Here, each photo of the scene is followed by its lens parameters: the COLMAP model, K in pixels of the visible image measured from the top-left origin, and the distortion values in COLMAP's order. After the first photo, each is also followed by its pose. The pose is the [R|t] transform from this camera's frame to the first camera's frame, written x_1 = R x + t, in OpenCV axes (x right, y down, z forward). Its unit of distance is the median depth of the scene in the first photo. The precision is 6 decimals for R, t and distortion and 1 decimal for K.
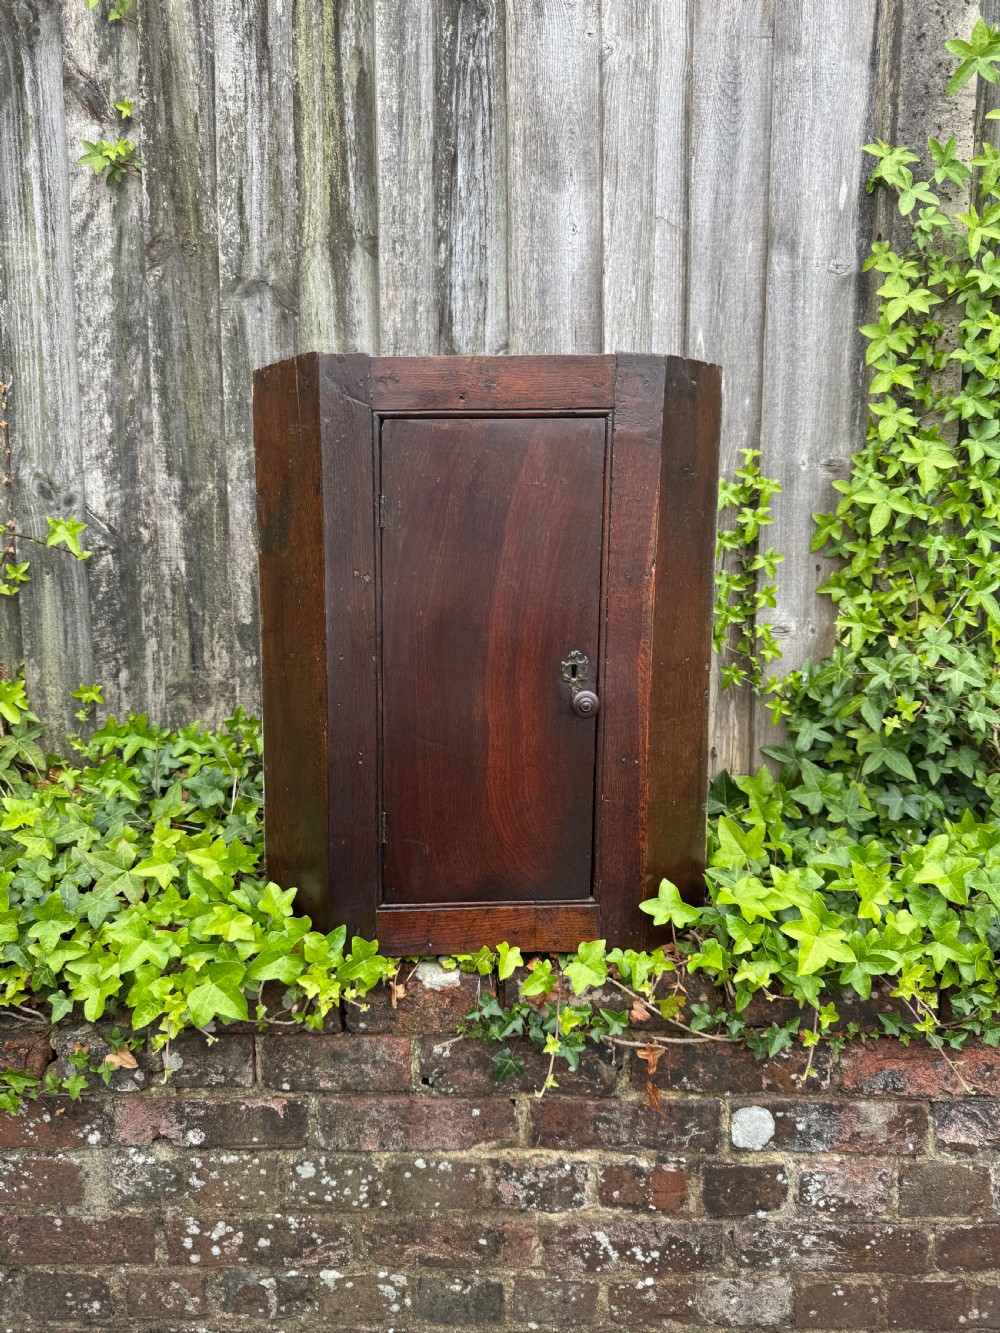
lens RADIAL K [[942.5, 0, 500.7], [0, 942.5, 664.4], [0, 0, 1]] dist [0.018255, -0.027509]
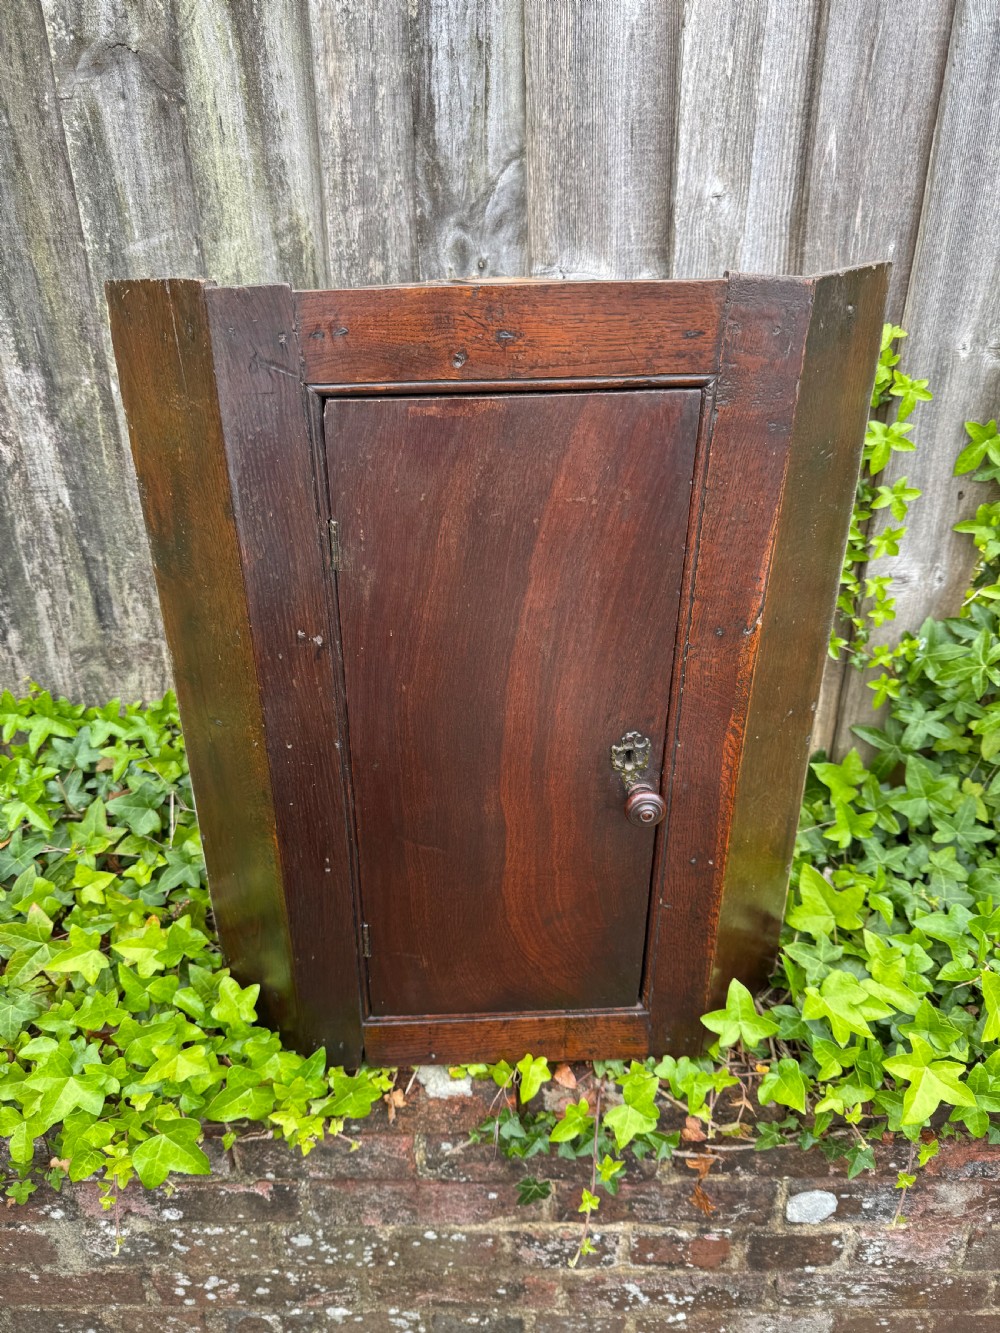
lens RADIAL K [[957.2, 0, 496.5], [0, 957.2, 668.1], [0, 0, 1]] dist [-0.016834, 0.005092]
pose [[0.999929, -0.011898, 0.001000, -0.015636], [0.010877, 0.942245, 0.334749, -0.235340], [-0.004925, -0.334714, 0.942307, 0.297164]]
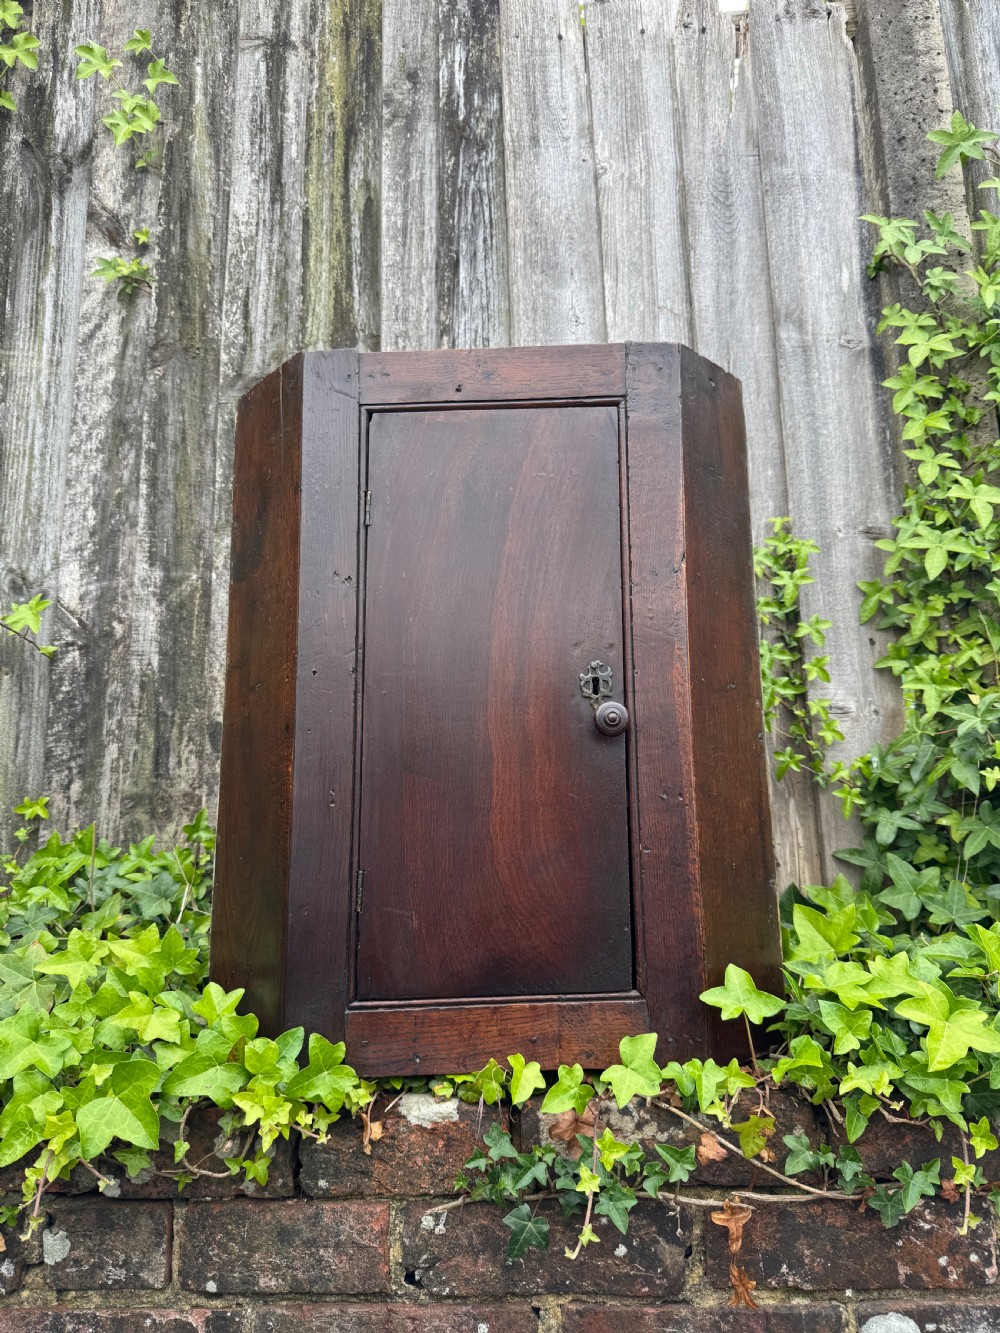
lens RADIAL K [[945.7, 0, 497.7], [0, 945.7, 669.8], [0, 0, 1]] dist [0.004993, -0.013001]
pose [[0.999424, -0.022771, -0.025167, 0.011088], [0.013589, 0.947978, -0.318046, 0.207475], [0.031100, 0.317520, 0.947741, 0.172878]]
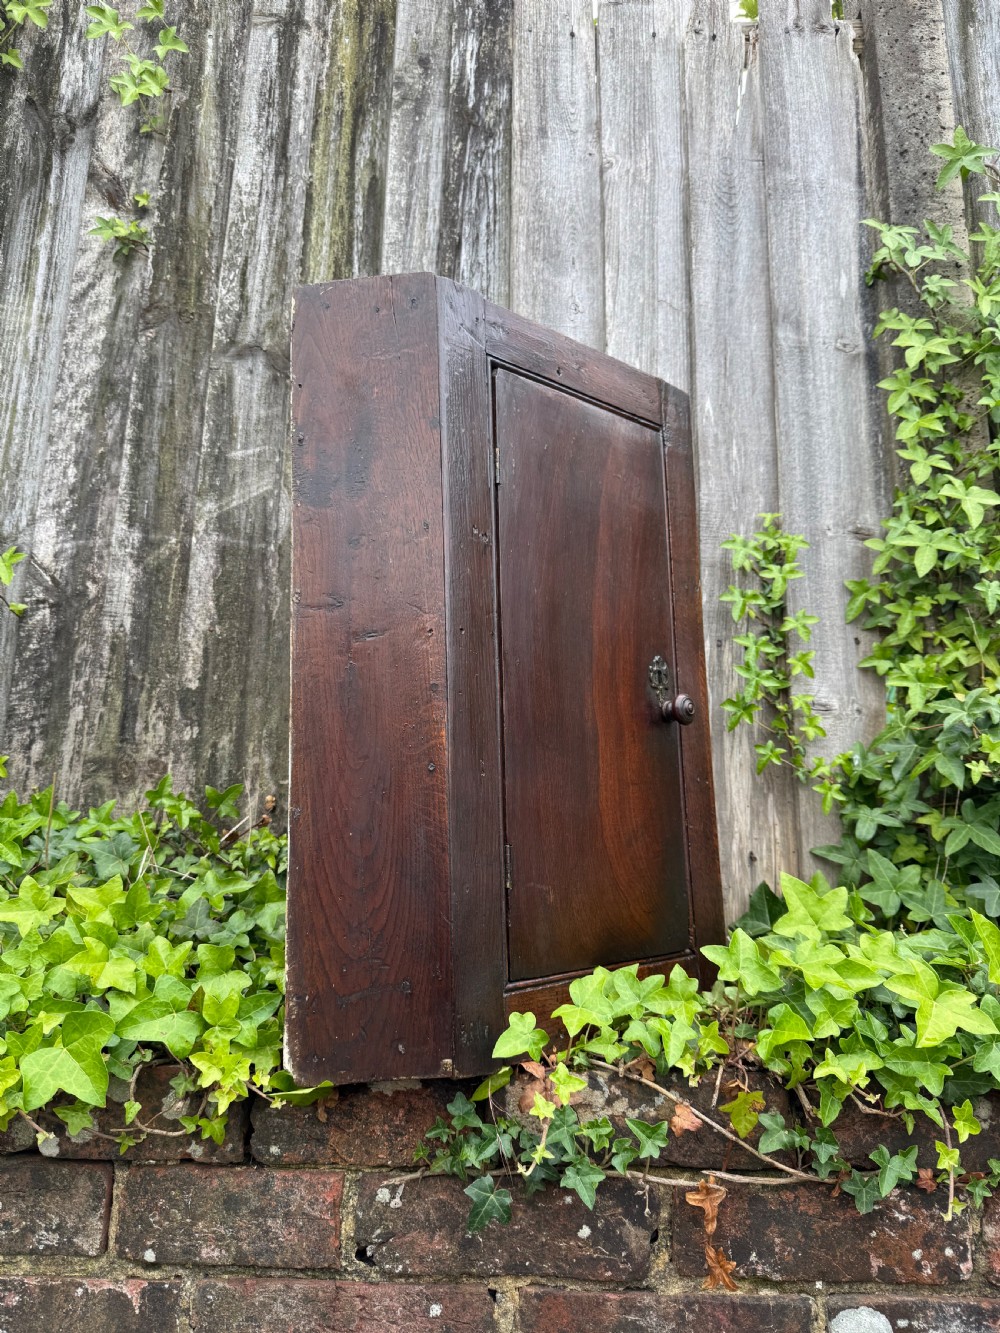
lens RADIAL K [[944.8, 0, 492.7], [0, 944.8, 671.9], [0, 0, 1]] dist [0.003007, -0.010616]
pose [[0.999559, 0.029571, 0.002643, -0.001385], [-0.026789, 0.936713, -0.349073, 0.250286], [-0.012798, 0.348848, 0.937092, 0.206618]]
